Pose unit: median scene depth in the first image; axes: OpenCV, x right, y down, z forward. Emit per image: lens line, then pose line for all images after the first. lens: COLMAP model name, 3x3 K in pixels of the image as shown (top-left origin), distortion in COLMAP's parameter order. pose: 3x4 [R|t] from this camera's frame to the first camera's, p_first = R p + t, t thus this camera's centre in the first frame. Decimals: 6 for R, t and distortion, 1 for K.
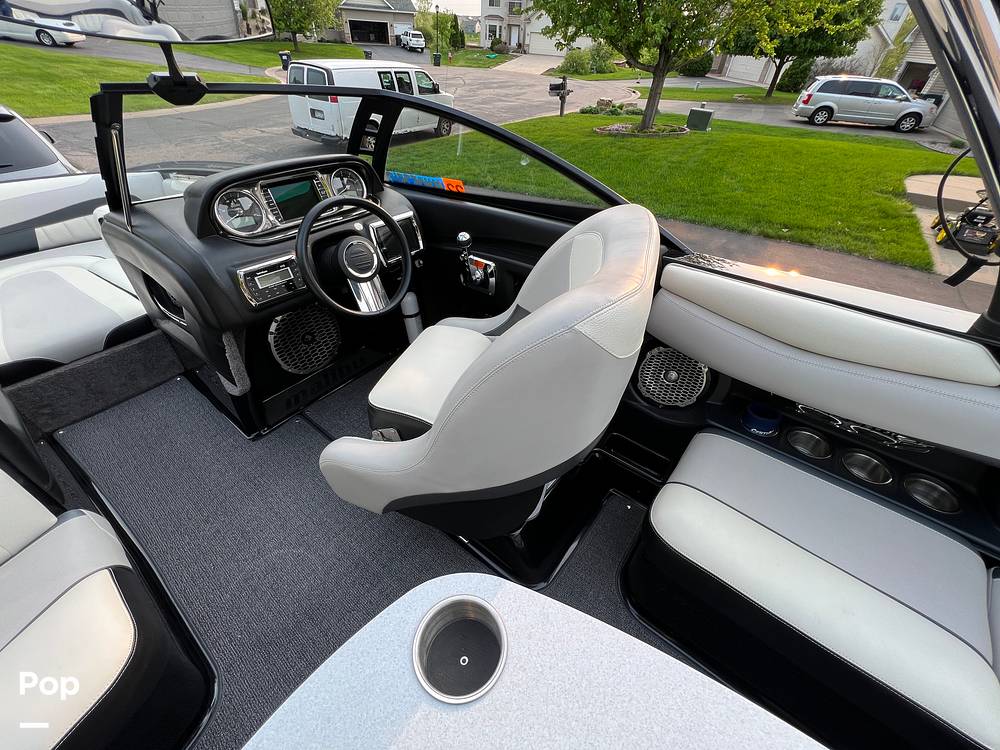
lens RADIAL K [[402.6, 0, 500.0], [0, 402.6, 375.0], [0, 0, 1]] dist [-0.001883, 0.000658]
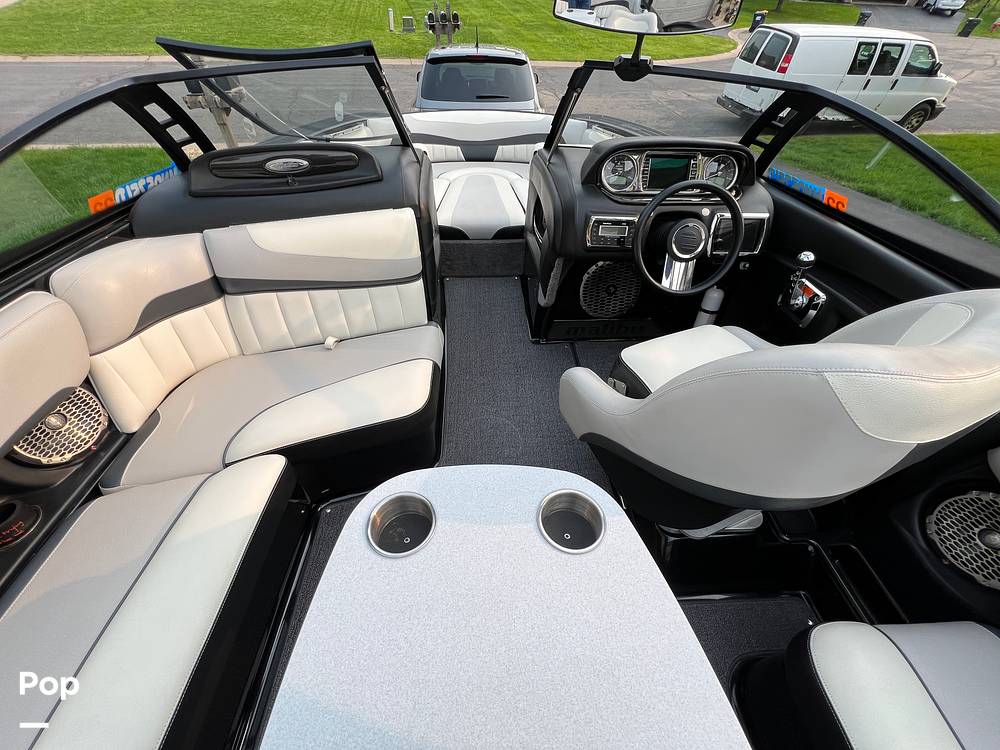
lens RADIAL K [[402.6, 0, 500.0], [0, 402.6, 375.0], [0, 0, 1]] dist [-0.001883, 0.000658]
pose [[0.661562, 0.517756, -0.542462, 0.081053], [-0.484006, 0.847350, 0.218487, 0.022719], [0.572778, 0.118012, 0.811171, -0.108961]]
